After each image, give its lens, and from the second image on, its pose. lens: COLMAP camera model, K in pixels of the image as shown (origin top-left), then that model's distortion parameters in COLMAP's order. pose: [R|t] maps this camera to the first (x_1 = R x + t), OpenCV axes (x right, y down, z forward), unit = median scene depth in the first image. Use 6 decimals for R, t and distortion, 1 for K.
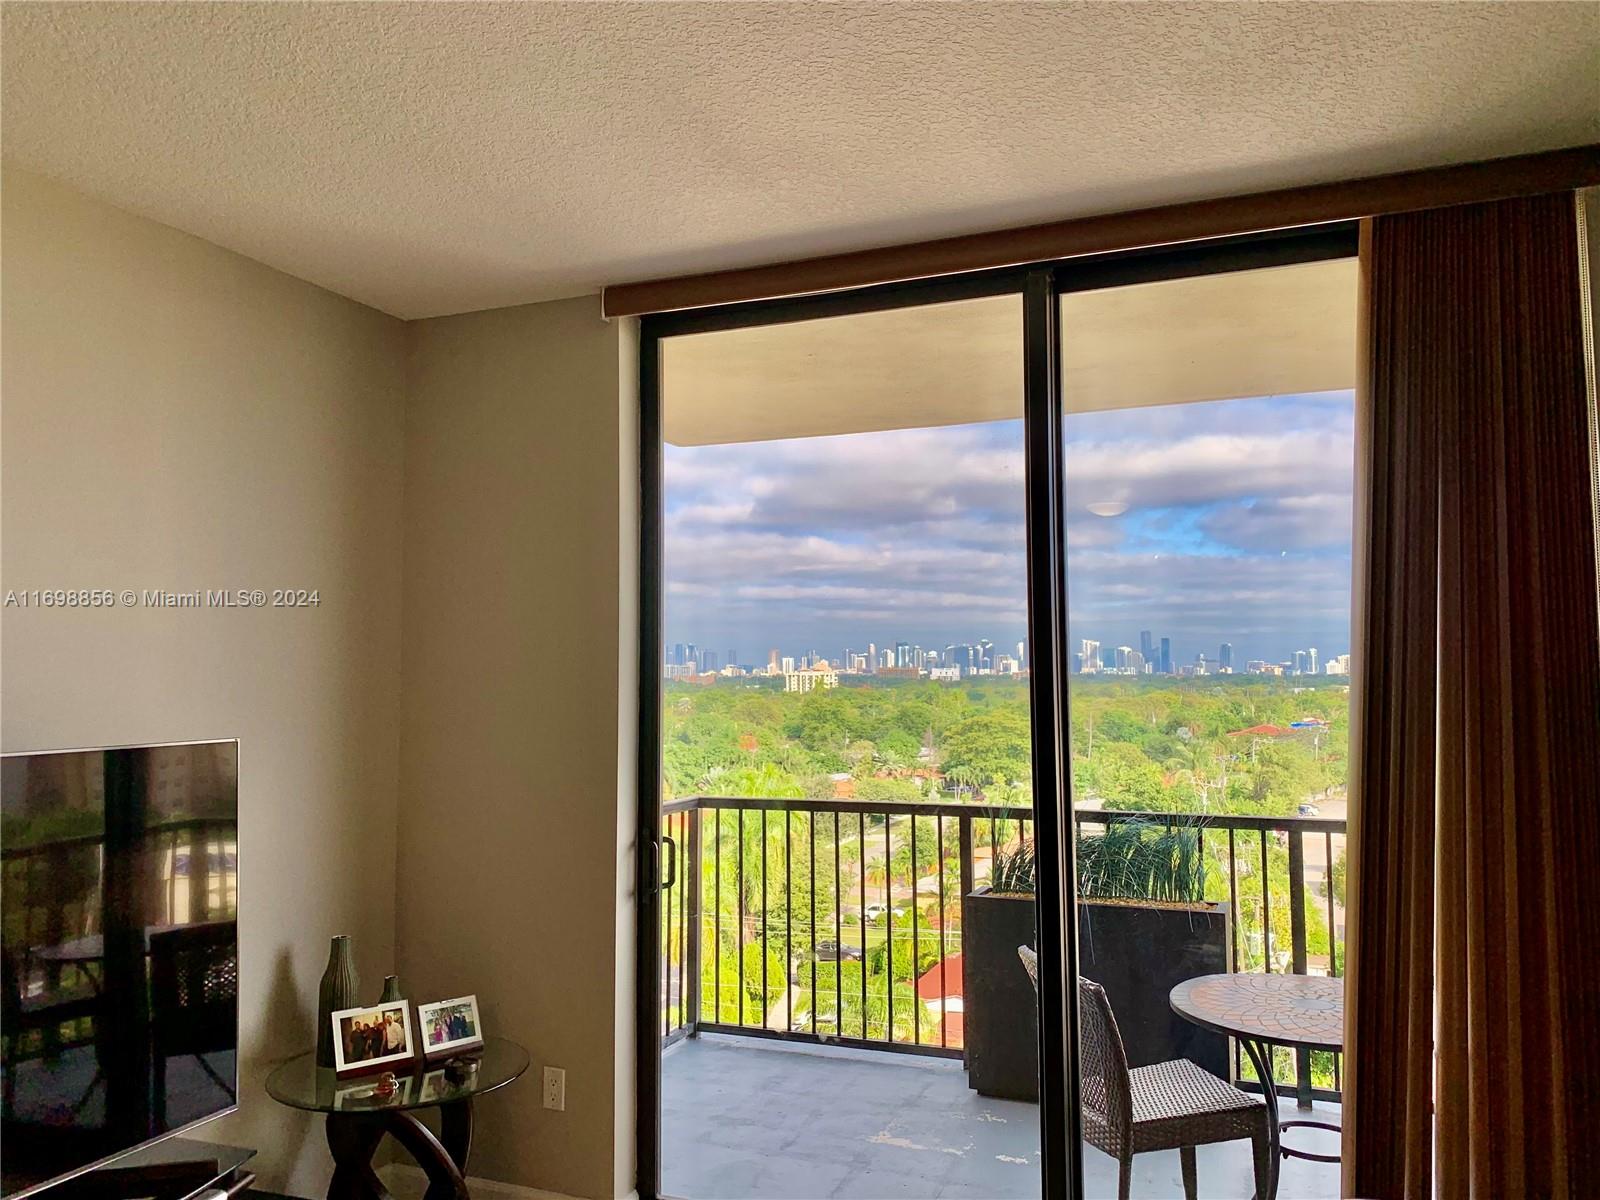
lens RADIAL K [[1231.8, 0, 798.6], [0, 1231.8, 589.2], [0, 0, 1]] dist [0.013818, -0.041635]
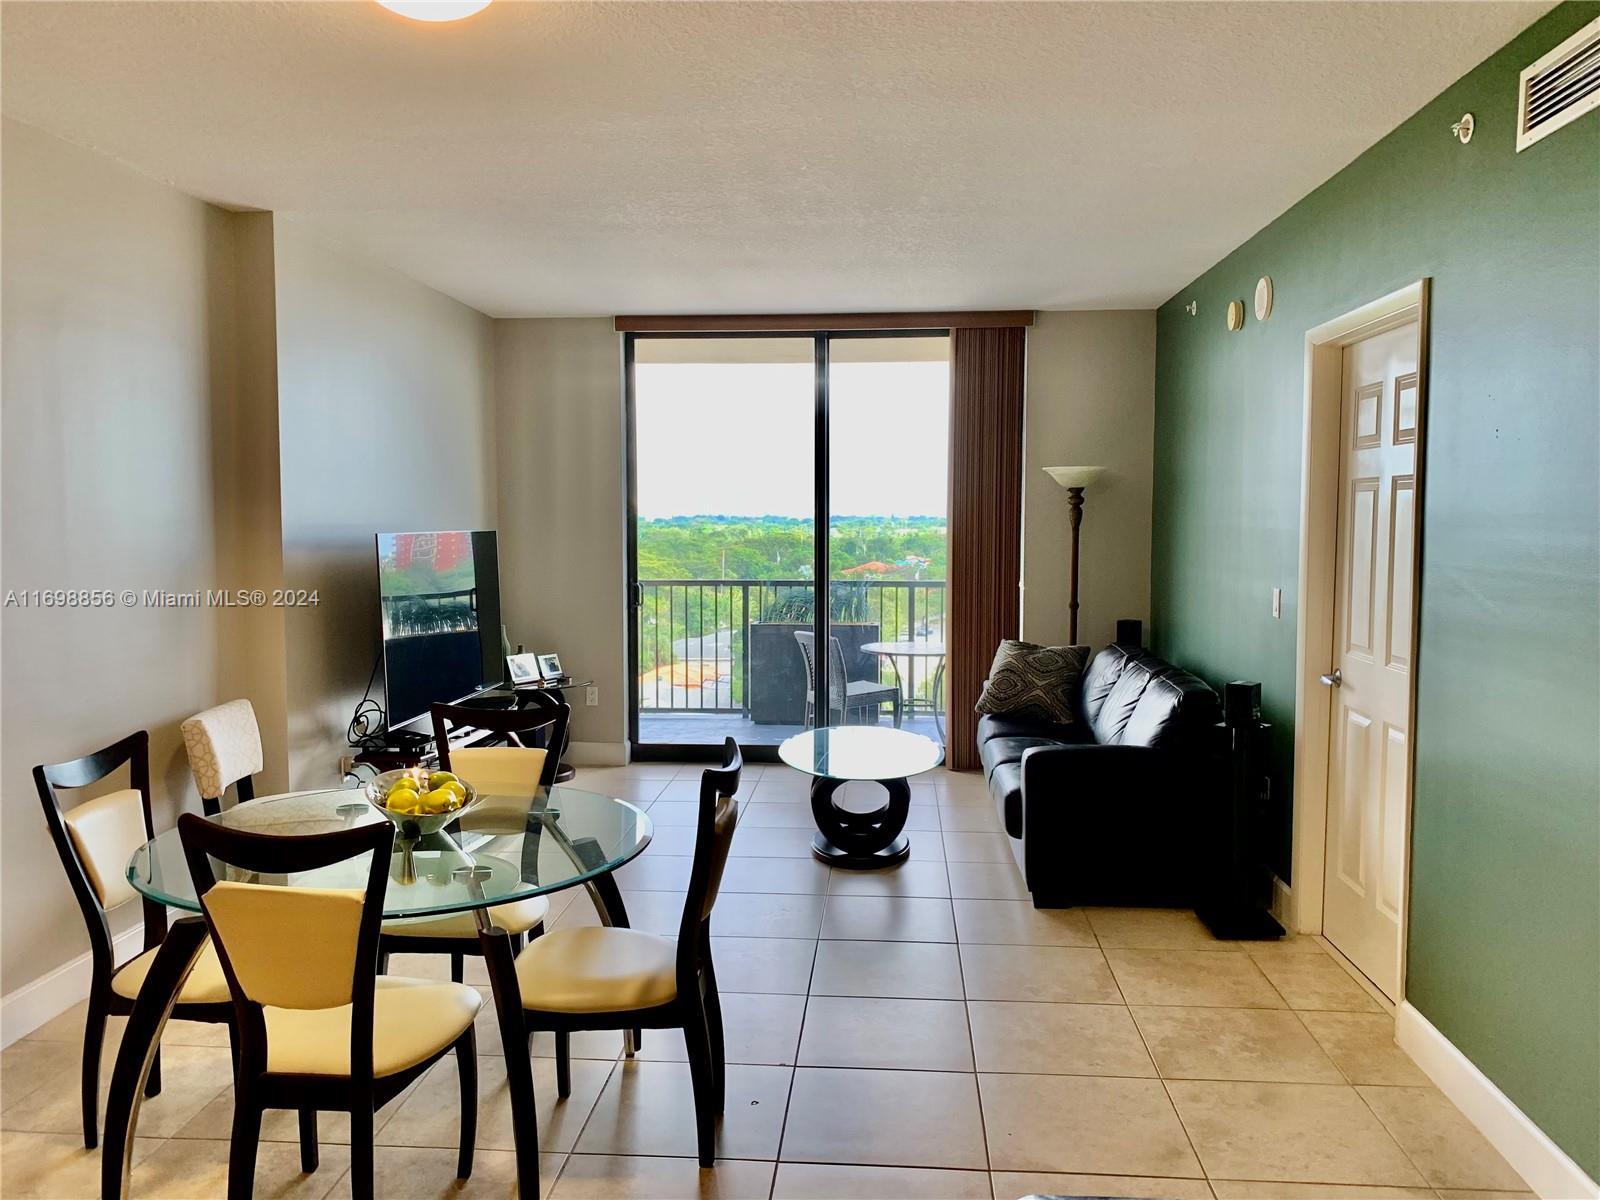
lens RADIAL K [[1231.8, 0, 797.9], [0, 1231.8, 603.1], [0, 0, 1]] dist [0.013818, -0.041635]
pose [[0.955839, -0.008382, 0.293770, -0.466389], [-0.032984, 0.990218, 0.135572, -0.061863], [-0.292033, -0.139275, 0.946213, -1.091032]]
